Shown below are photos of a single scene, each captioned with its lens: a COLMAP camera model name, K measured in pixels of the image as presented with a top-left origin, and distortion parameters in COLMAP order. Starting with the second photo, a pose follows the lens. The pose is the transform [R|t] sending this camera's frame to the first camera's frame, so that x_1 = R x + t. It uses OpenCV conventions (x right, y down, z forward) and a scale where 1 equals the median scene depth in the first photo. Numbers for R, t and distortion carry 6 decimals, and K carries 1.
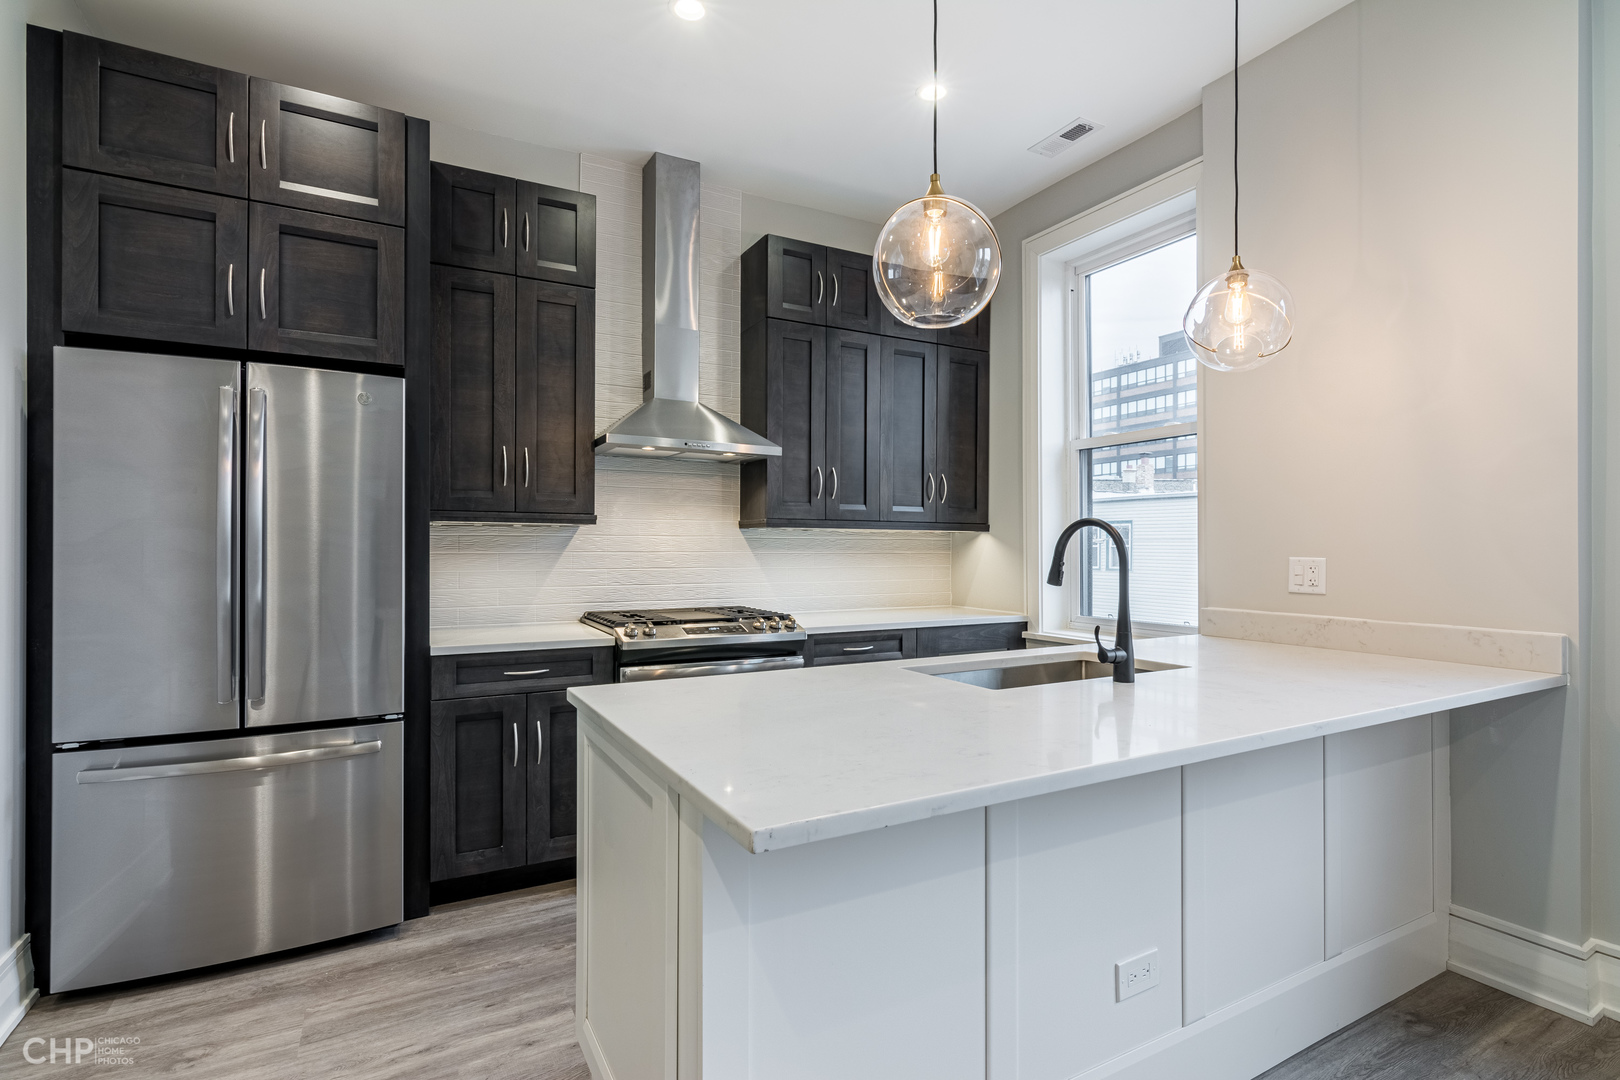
lens RADIAL K [[785.8, 0, 814.1], [0, 785.8, 548.9], [0, 0, 1]] dist [-0.000327, 0.001682]
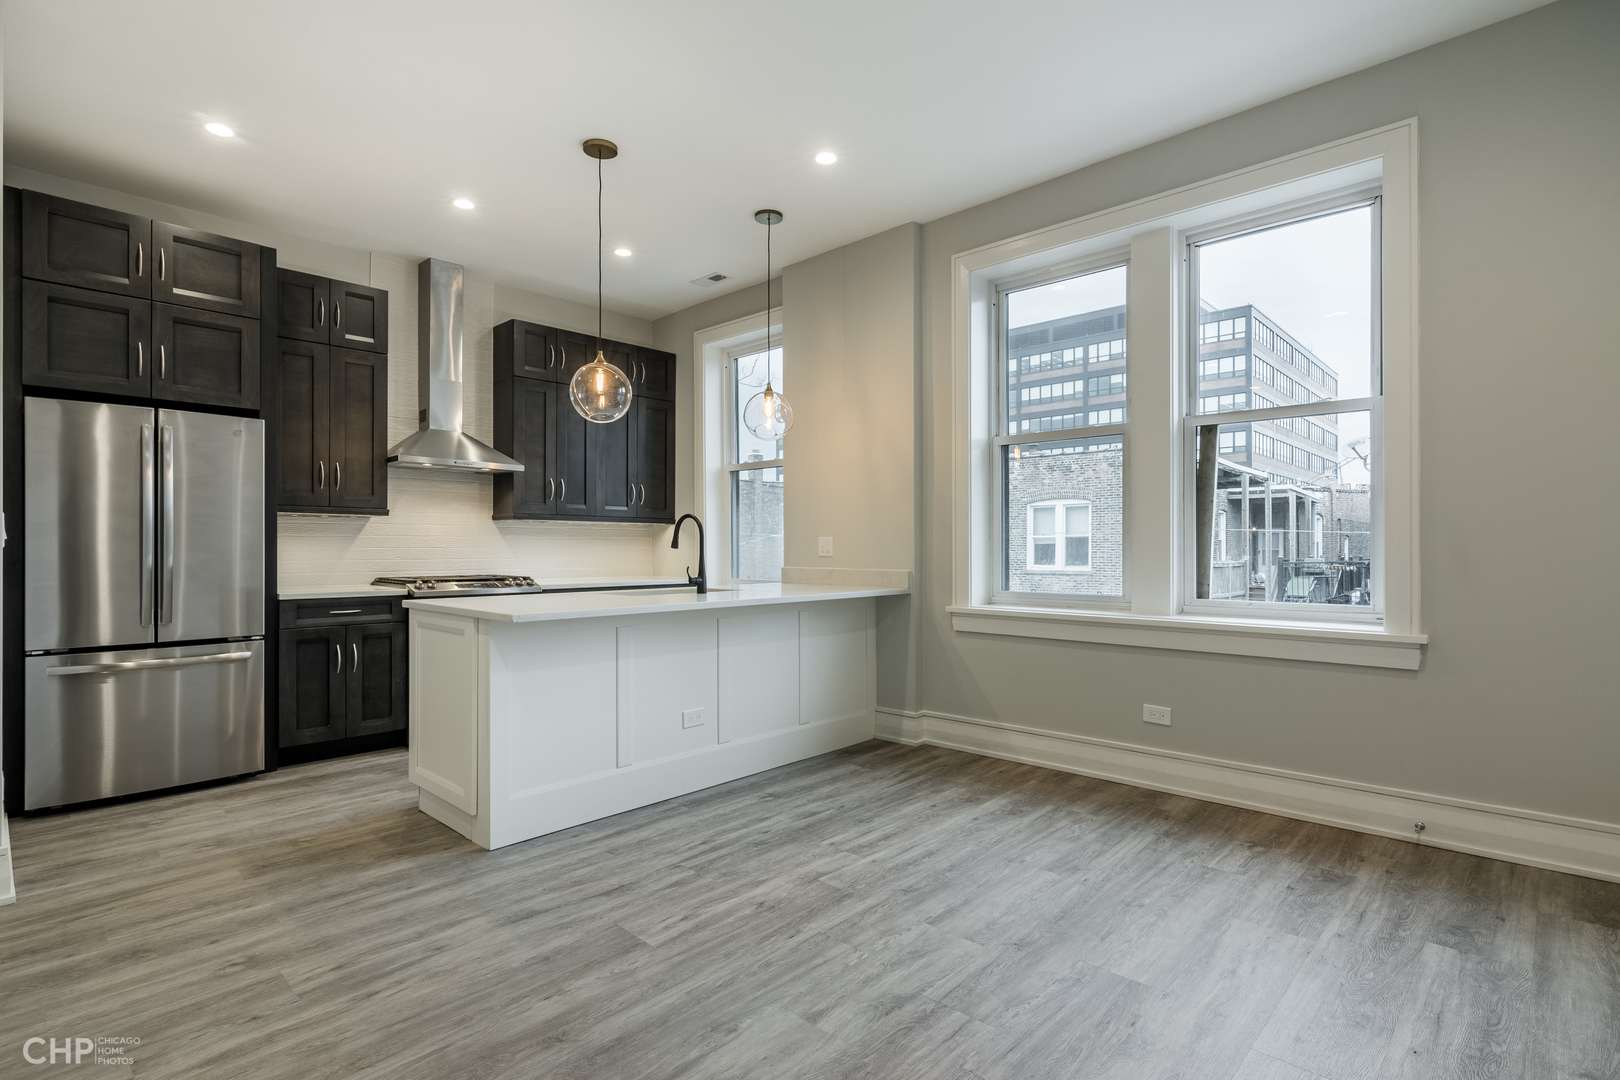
lens RADIAL K [[785.8, 0, 818.0], [0, 785.8, 546.8], [0, 0, 1]] dist [-0.000327, 0.001682]
pose [[0.951058, -0.001935, 0.309008, 0.035963], [0.002857, 0.999993, -0.002532, 0.038519], [-0.309001, 0.003291, 0.951056, -0.760380]]
